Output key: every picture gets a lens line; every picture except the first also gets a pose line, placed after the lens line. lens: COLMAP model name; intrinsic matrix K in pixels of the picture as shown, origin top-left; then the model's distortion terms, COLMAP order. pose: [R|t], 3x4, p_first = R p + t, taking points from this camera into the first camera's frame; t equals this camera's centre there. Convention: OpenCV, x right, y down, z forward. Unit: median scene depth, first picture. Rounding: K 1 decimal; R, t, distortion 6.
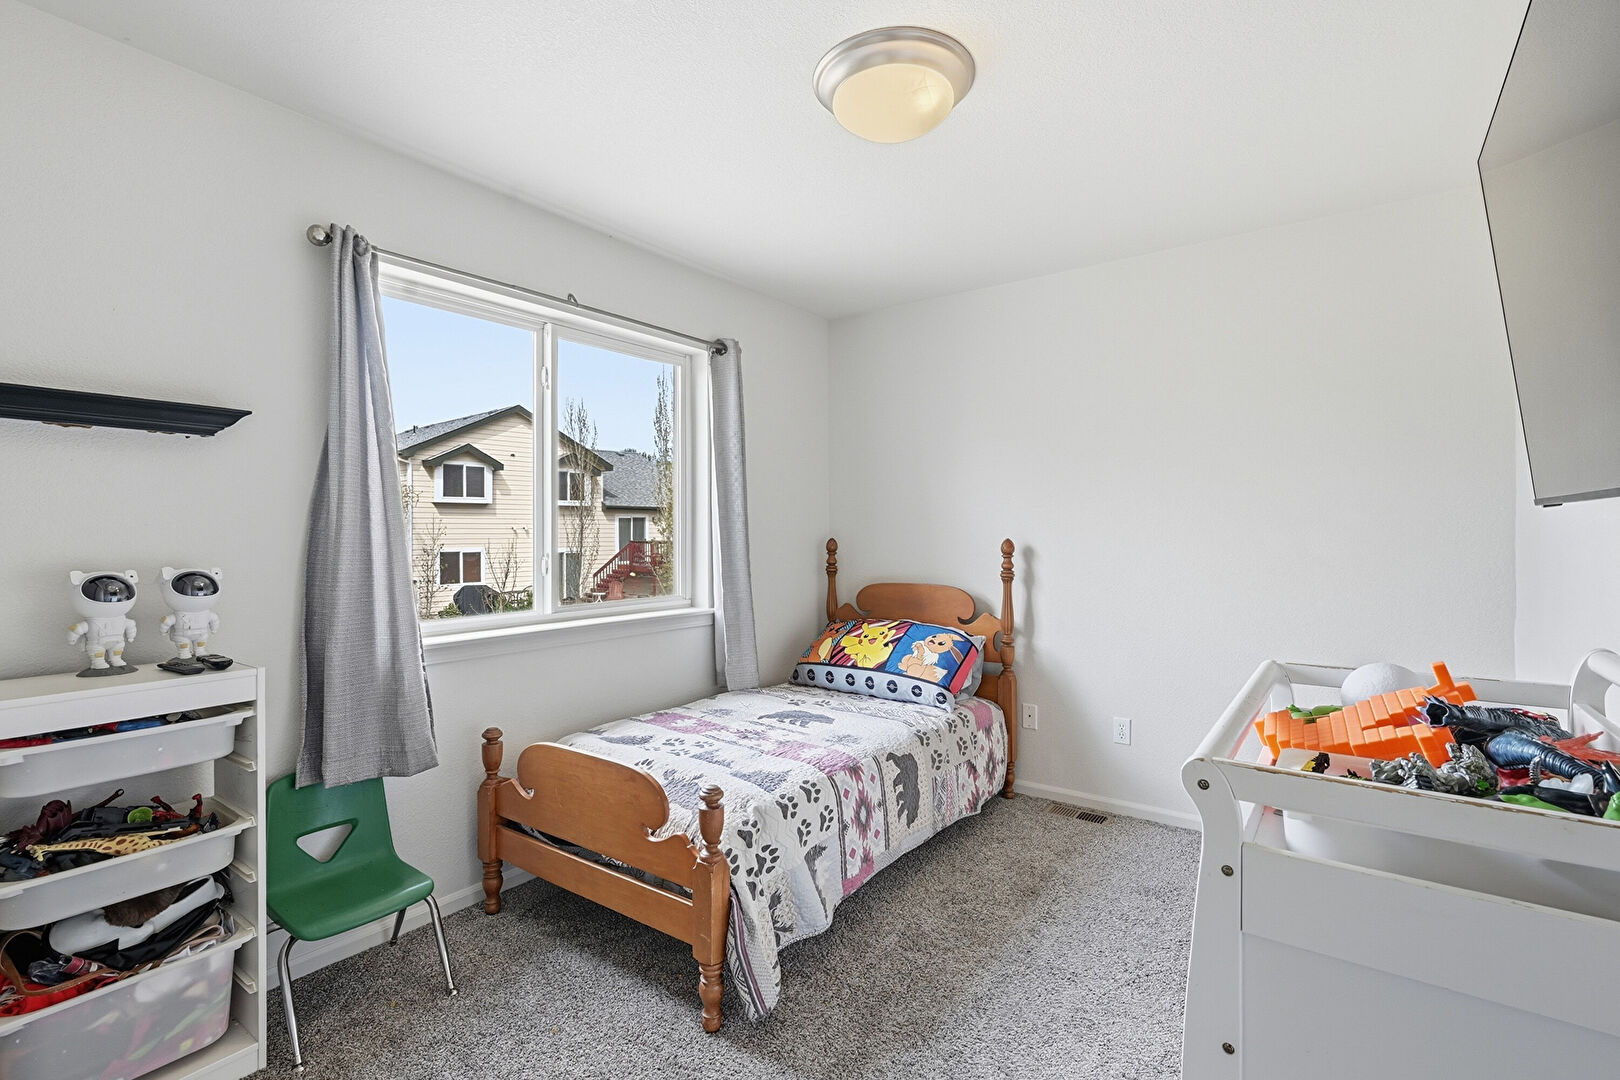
lens RADIAL K [[727.8, 0, 815.9], [0, 727.8, 539.3], [0, 0, 1]] dist [0.004683, 0.000446]
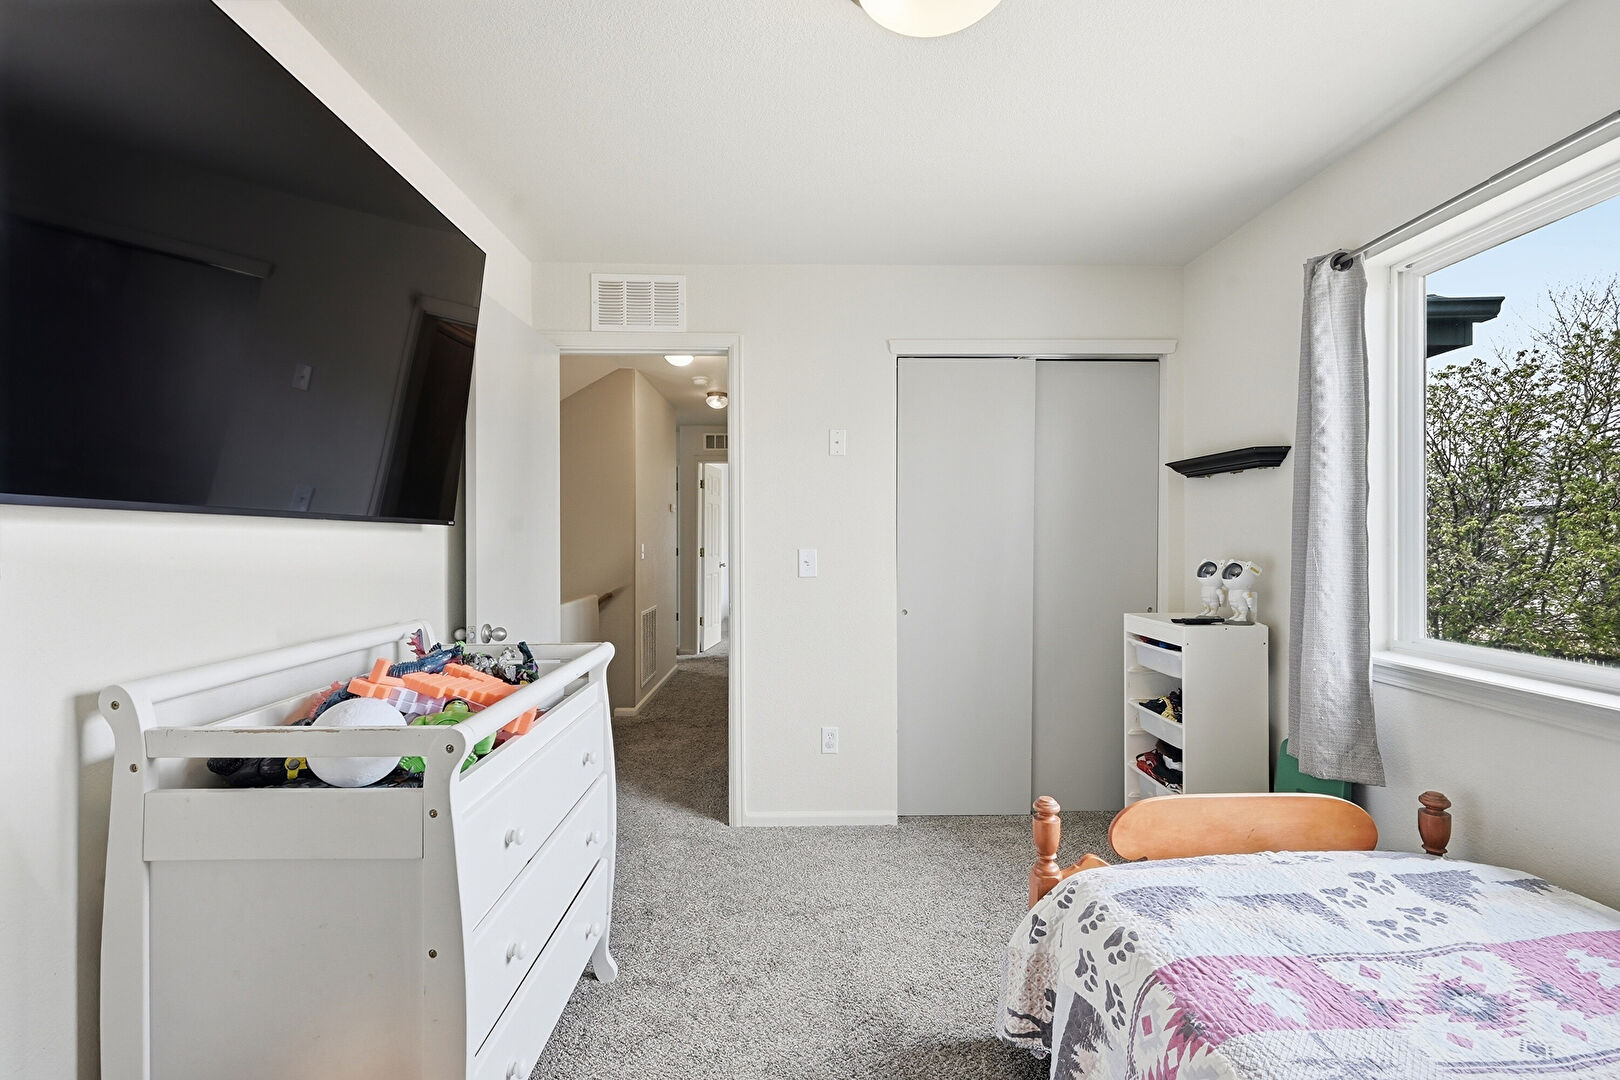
lens RADIAL K [[727.8, 0, 814.4], [0, 727.8, 535.6], [0, 0, 1]] dist [0.004683, 0.000446]
pose [[-0.792071, 0.002122, -0.610425, 0.534580], [-0.002113, 0.999978, 0.006218, -0.013635], [0.610425, 0.006216, -0.792050, 1.207176]]
